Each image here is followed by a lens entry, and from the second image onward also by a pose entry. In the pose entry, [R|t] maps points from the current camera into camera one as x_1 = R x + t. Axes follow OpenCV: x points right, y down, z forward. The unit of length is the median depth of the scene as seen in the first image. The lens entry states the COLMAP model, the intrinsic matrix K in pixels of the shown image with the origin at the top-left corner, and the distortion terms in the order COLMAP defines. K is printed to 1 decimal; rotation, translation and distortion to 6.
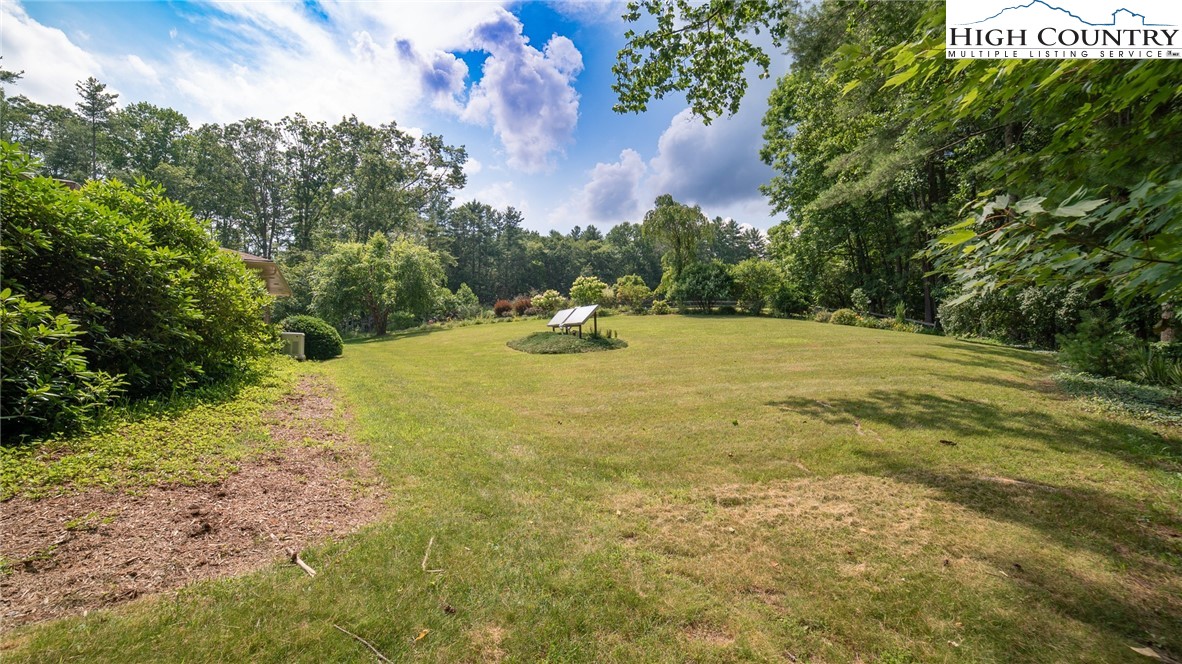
lens RADIAL K [[587.8, 0, 588.4], [0, 587.8, 329.2], [0, 0, 1]] dist [-0.043189, 0.000756]
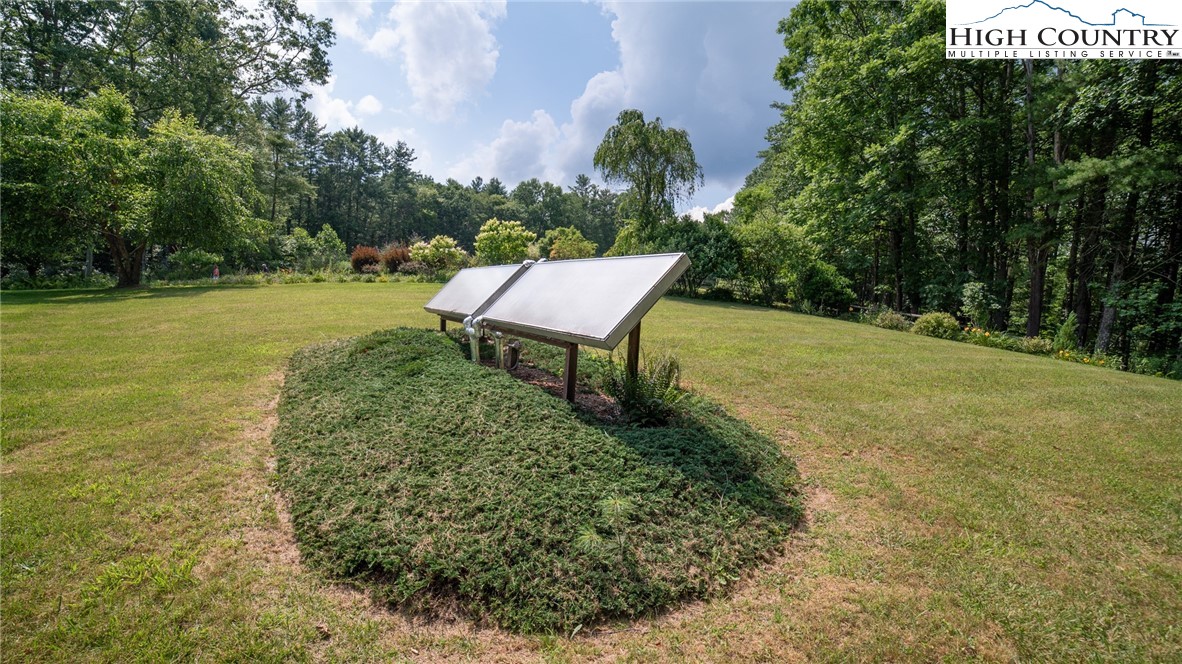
lens RADIAL K [[587.8, 0, 588.4], [0, 587.8, 329.2], [0, 0, 1]] dist [-0.043189, 0.000756]
pose [[0.979698, 0.072800, 0.186792, -0.011678], [-0.082768, 0.995501, 0.046123, -0.005584], [-0.182594, -0.060647, 0.981316, 0.189615]]
